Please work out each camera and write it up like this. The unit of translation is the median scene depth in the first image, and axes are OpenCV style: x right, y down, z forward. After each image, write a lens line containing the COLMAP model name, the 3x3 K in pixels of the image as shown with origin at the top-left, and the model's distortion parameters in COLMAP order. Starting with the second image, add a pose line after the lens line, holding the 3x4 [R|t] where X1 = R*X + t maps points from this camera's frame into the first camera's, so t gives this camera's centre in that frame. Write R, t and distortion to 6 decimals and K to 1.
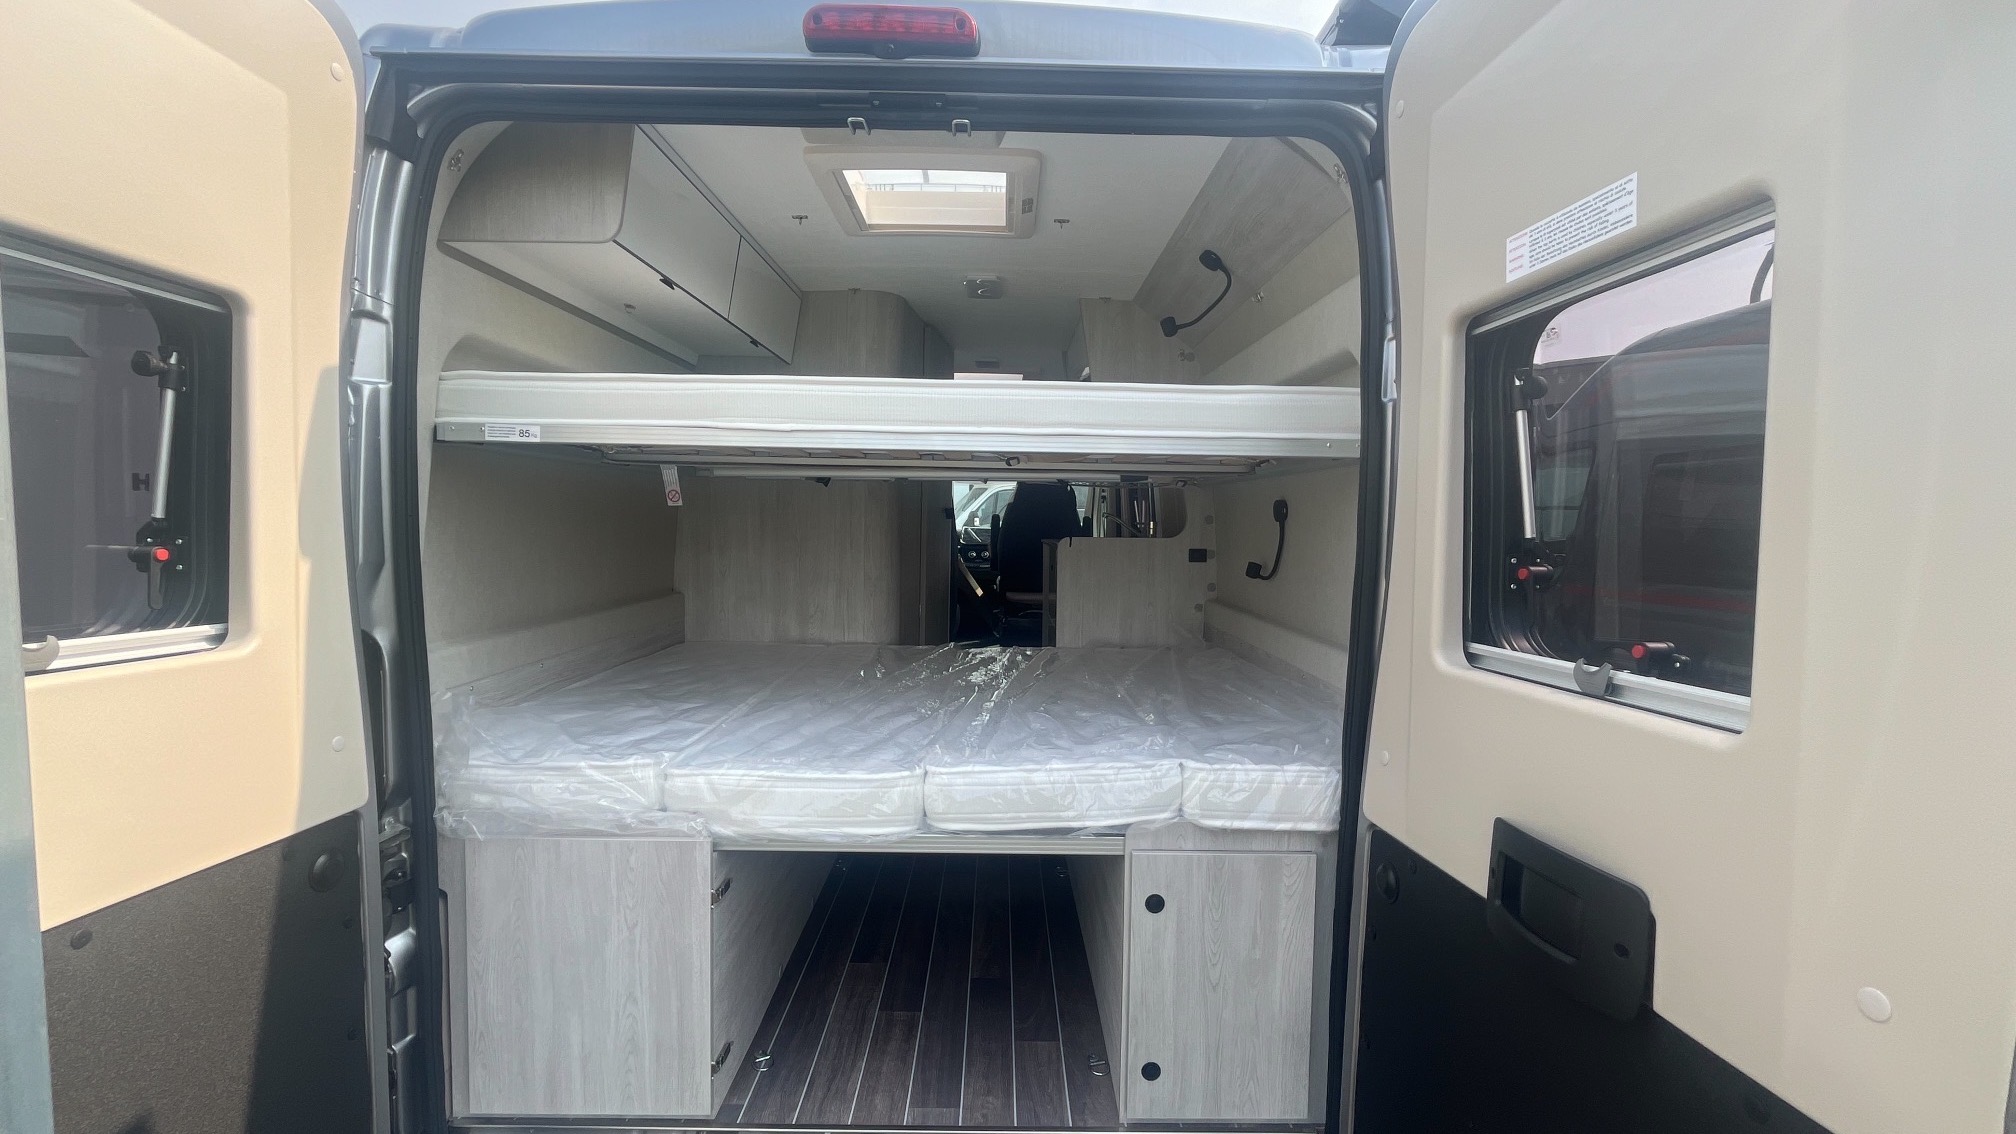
lens RADIAL K [[819.1, 0, 1006.4], [0, 819.1, 569.5], [0, 0, 1]] dist [-0.006003, 0.001634]
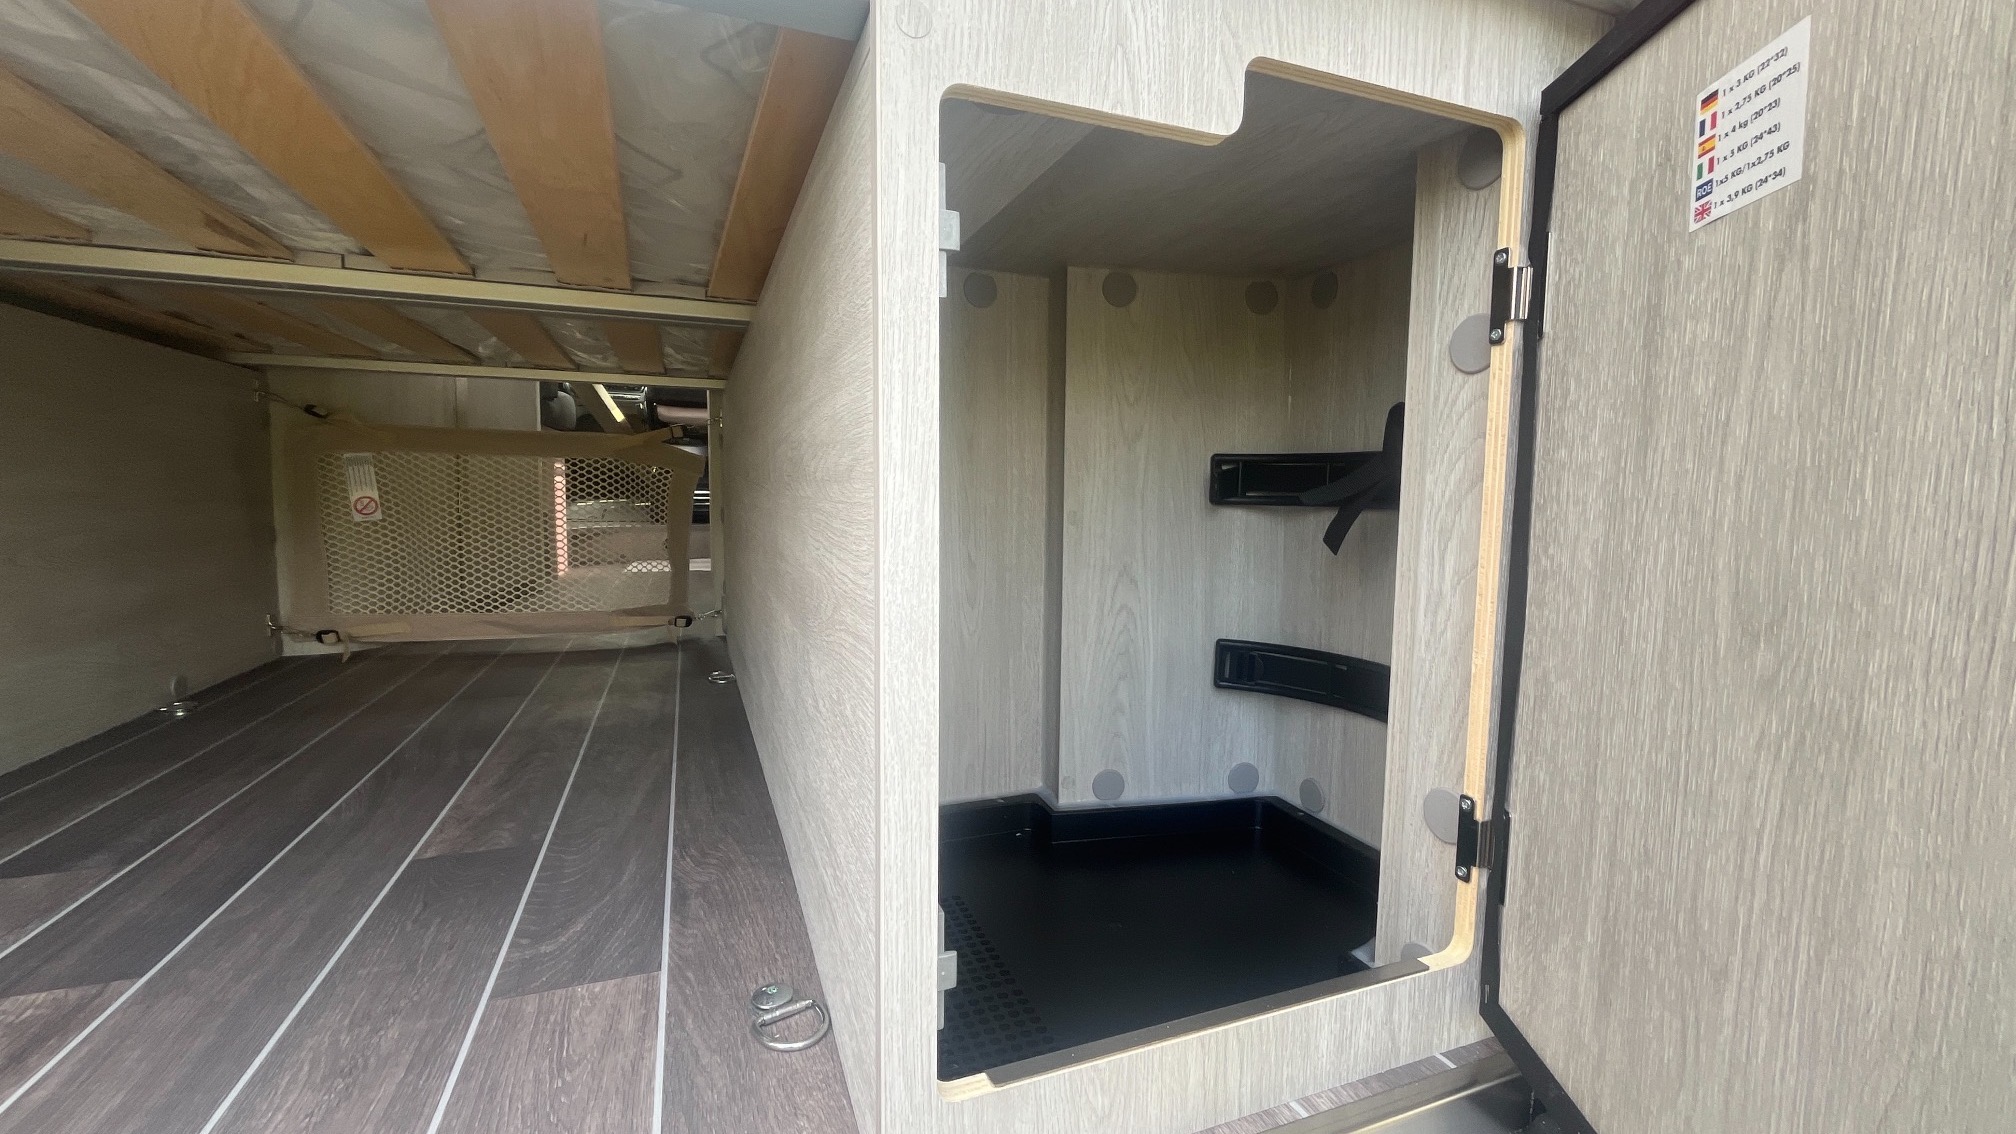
lens RADIAL K [[822.4, 0, 1008.8], [0, 822.4, 567.8], [0, 0, 1]] dist [0.000664, 0.000070]
pose [[0.935082, -0.036504, 0.352547, 0.099355], [0.021135, 0.998655, 0.047345, 0.493318], [-0.353802, -0.036820, 0.934595, 0.799385]]
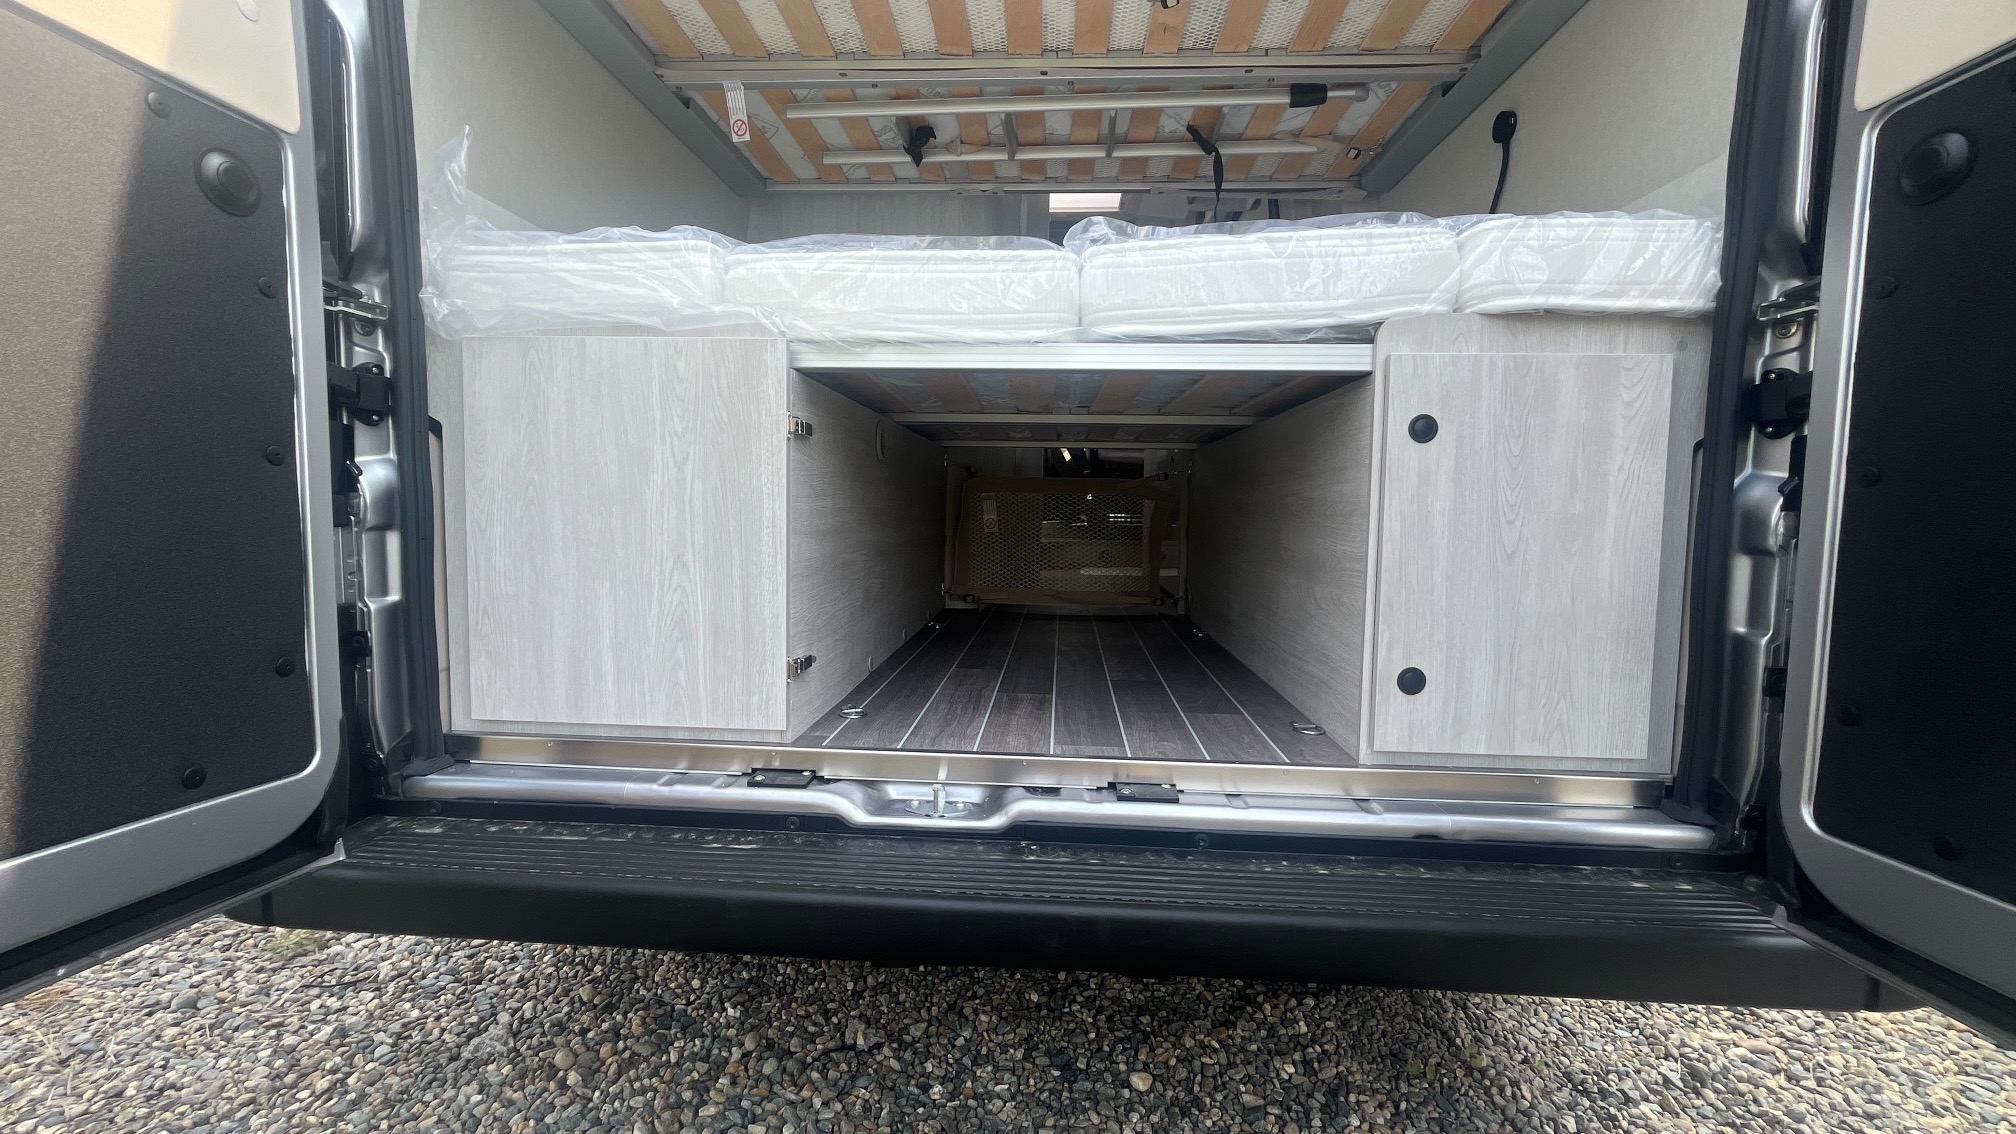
lens RADIAL K [[819.1, 0, 1007.5], [0, 819.1, 565.6], [0, 0, 1]] dist [-0.006003, 0.001634]
pose [[0.997138, 0.004399, -0.075476, -0.111588], [-0.003362, 0.999898, 0.013855, 0.512861], [0.075530, -0.013561, 0.997051, 0.291587]]
